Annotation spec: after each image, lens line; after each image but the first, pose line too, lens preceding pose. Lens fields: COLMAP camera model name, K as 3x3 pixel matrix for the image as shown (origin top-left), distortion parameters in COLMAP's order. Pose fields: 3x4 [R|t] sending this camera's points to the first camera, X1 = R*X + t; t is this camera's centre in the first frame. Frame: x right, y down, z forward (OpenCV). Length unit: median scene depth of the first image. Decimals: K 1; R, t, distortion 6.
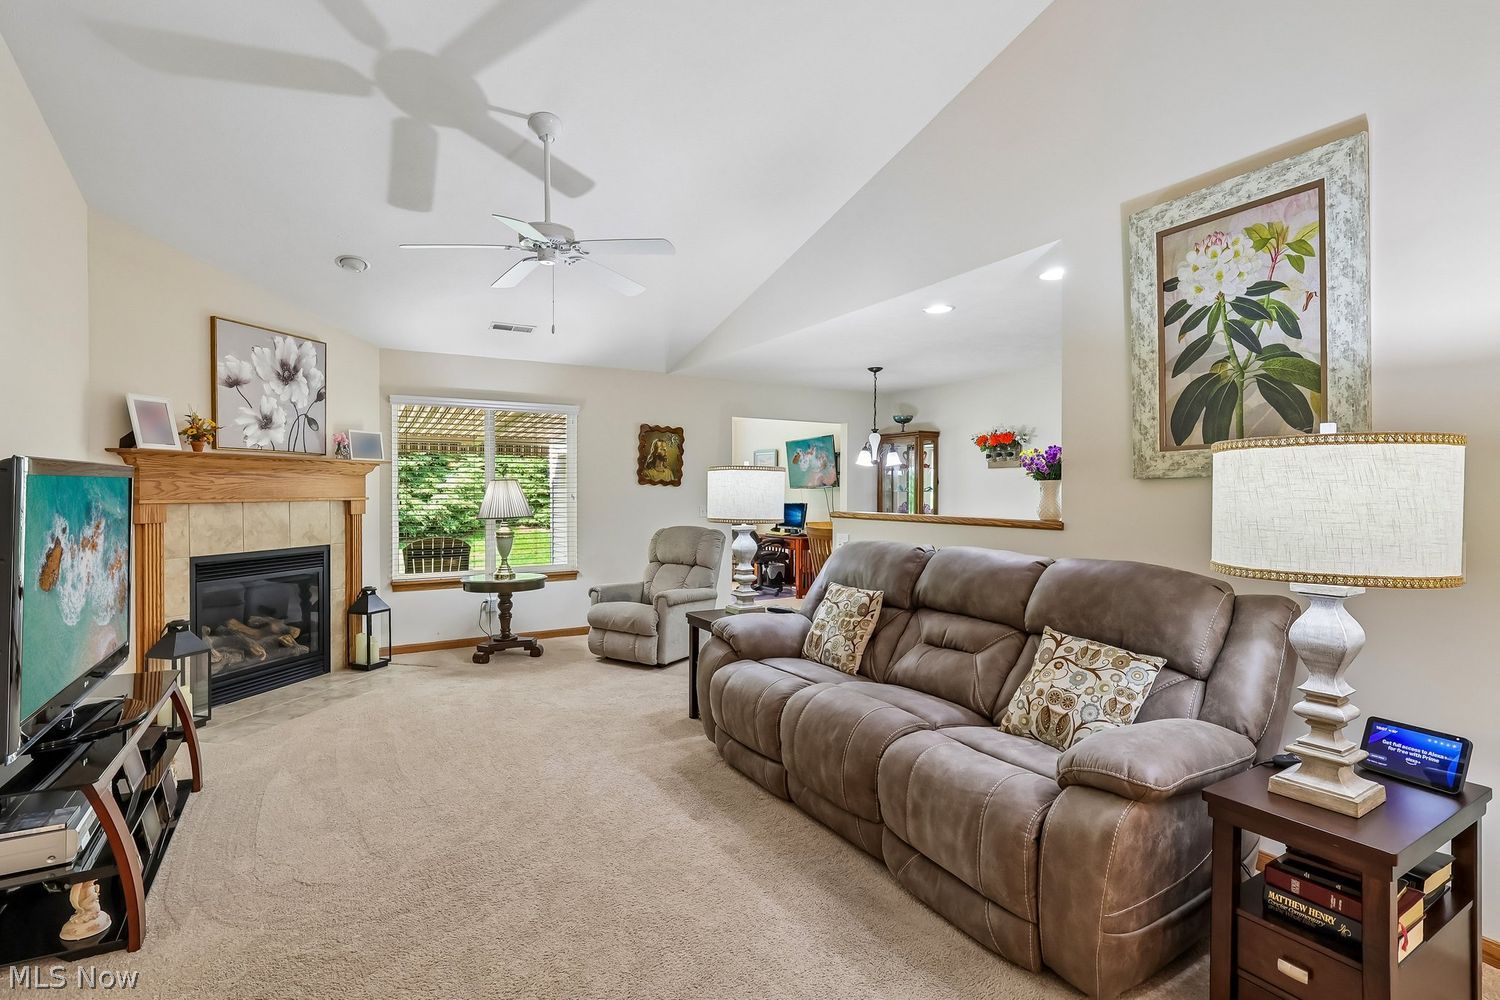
lens RADIAL K [[695.9, 0, 746.1], [0, 695.9, 493.9], [0, 0, 1]] dist [0.000190, 0.000757]
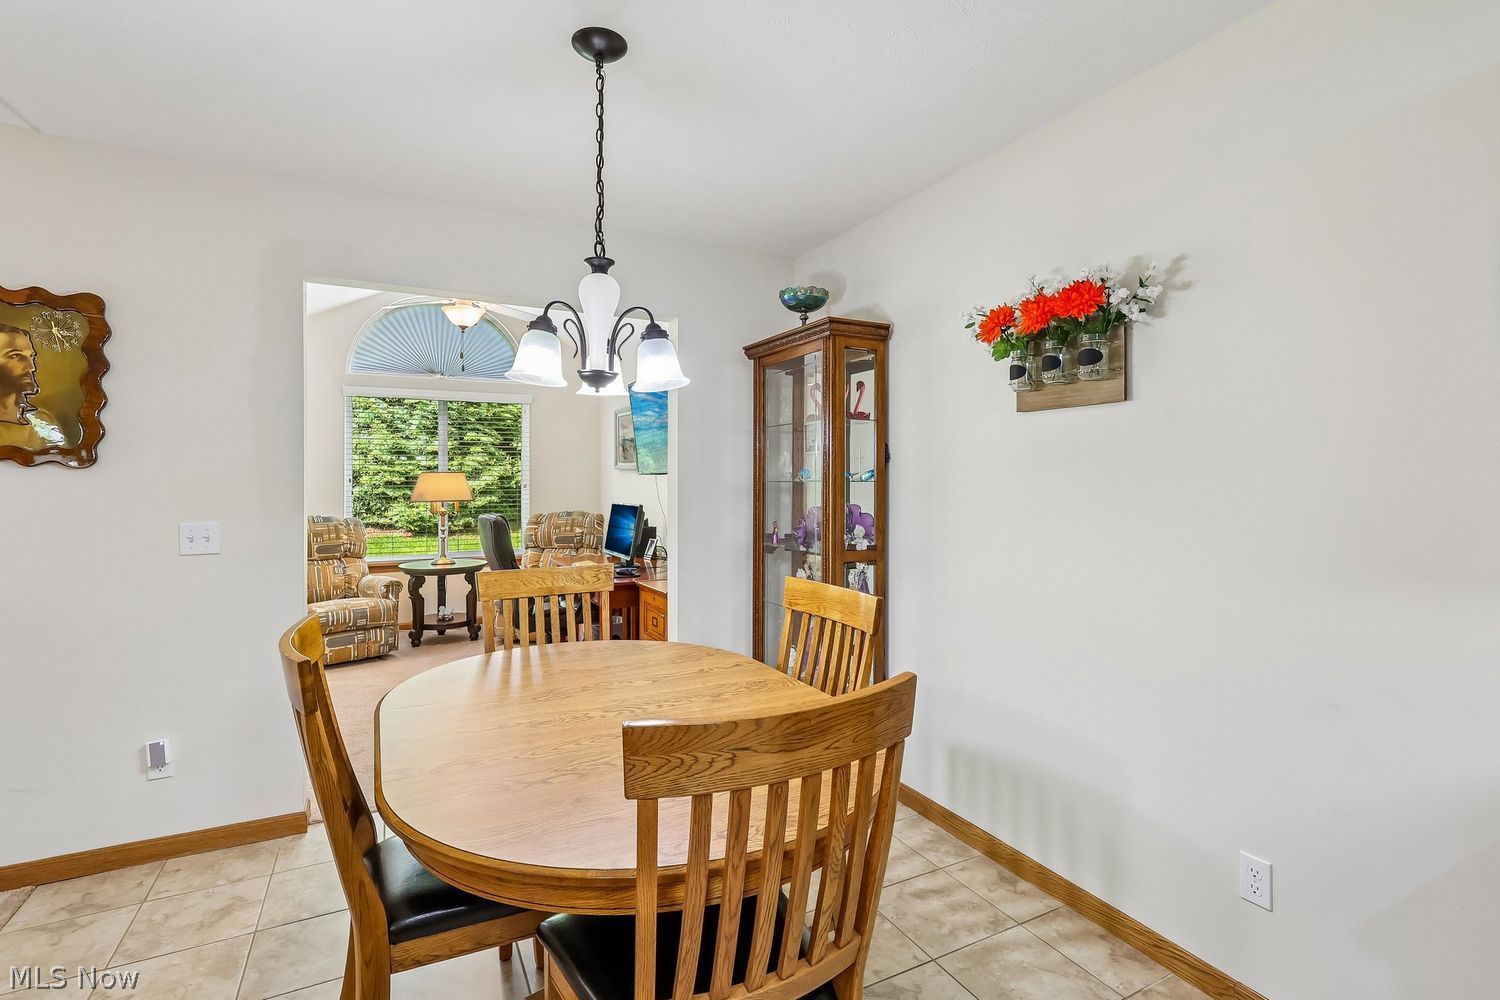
lens RADIAL K [[695.9, 0, 747.1], [0, 695.9, 476.9], [0, 0, 1]] dist [0.000190, 0.000757]
pose [[0.997626, 0.002389, -0.068828, 0.249163], [-0.002838, 0.999975, -0.006419, -0.004776], [0.068811, 0.006599, 0.997608, 0.680851]]
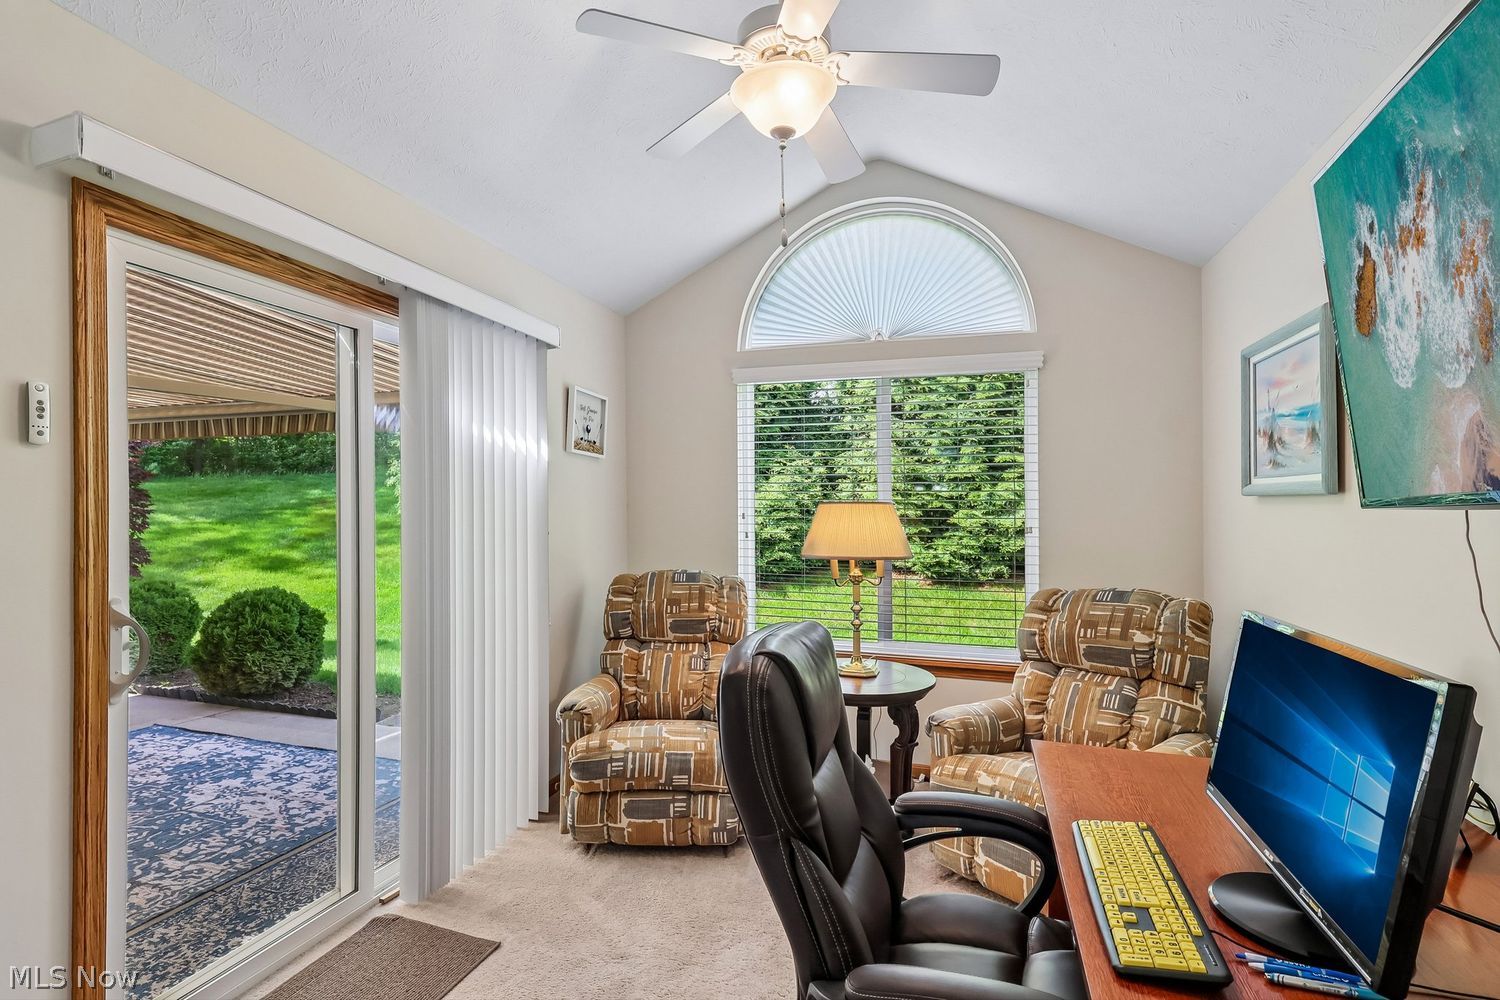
lens RADIAL K [[695.9, 0, 752.5], [0, 695.9, 506.1], [0, 0, 1]] dist [0.000190, 0.000757]
pose [[0.654855, 0.005714, -0.755733, 0.123081], [-0.015317, 0.999866, -0.005712, -0.008618], [0.755599, 0.015316, 0.654855, 1.135740]]
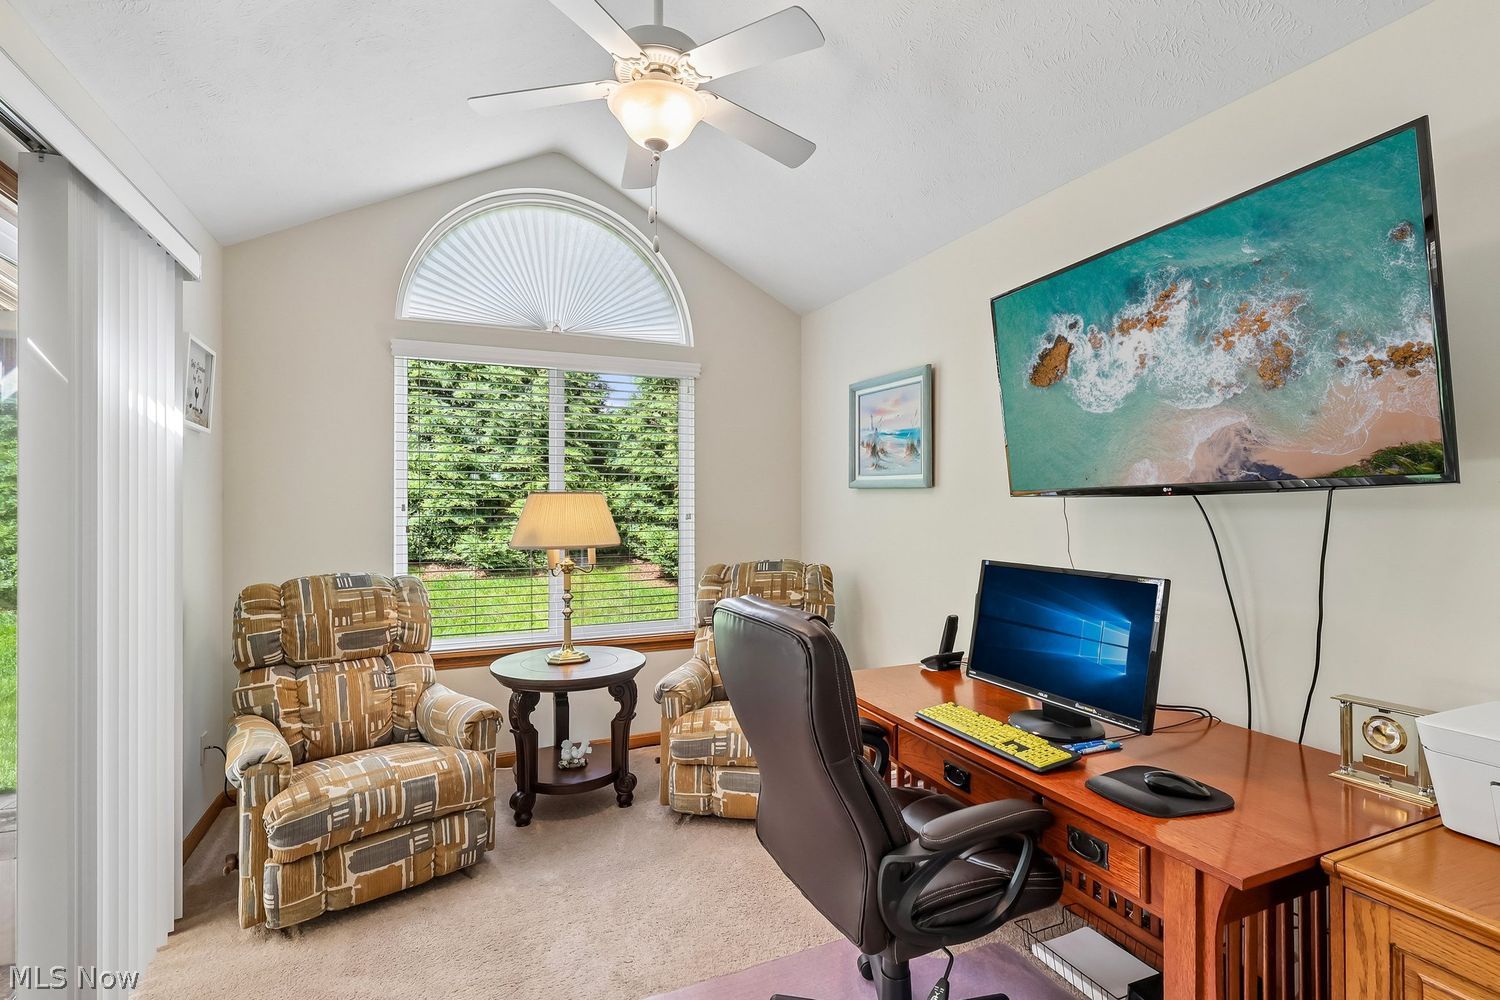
lens RADIAL K [[695.9, 0, 751.7], [0, 695.9, 504.1], [0, 0, 1]] dist [0.000190, 0.000757]
pose [[0.991256, 0.004963, -0.131861, 0.011094], [-0.005258, 0.999984, -0.001886, -0.006848], [0.131850, 0.002563, 0.991266, 1.047209]]
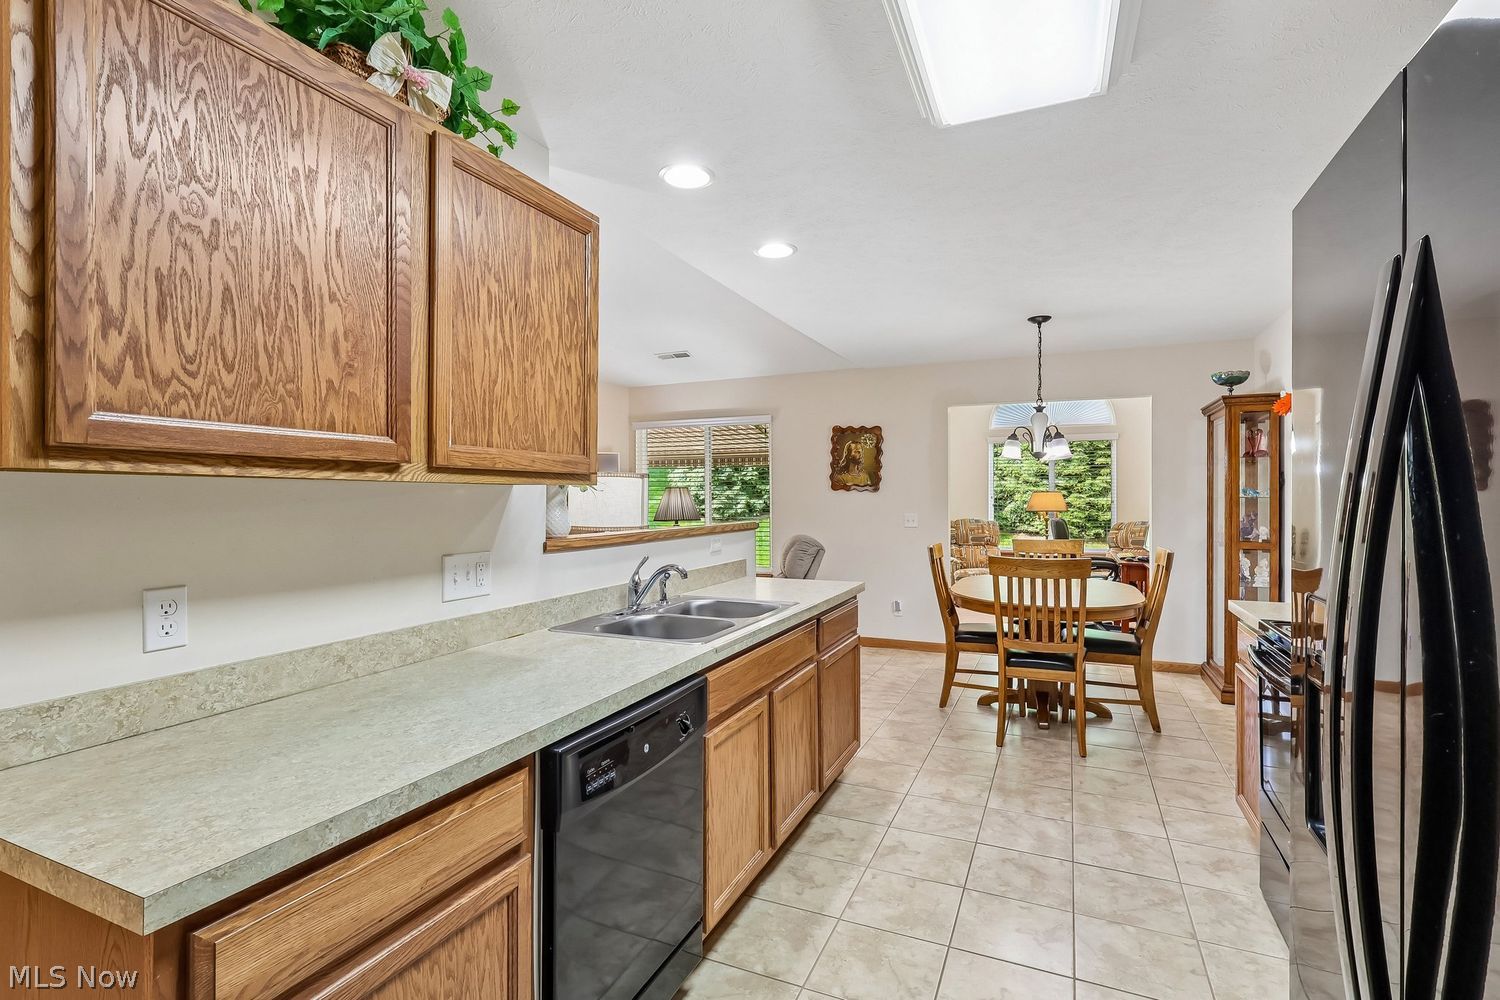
lens RADIAL K [[695.9, 0, 753.8], [0, 695.9, 497.0], [0, 0, 1]] dist [0.000190, 0.000757]
pose [[0.564074, 0.001797, -0.825722, 0.550768], [-0.003281, 0.999995, -0.000065, -0.003811], [0.825718, 0.002746, 0.564077, 0.366225]]
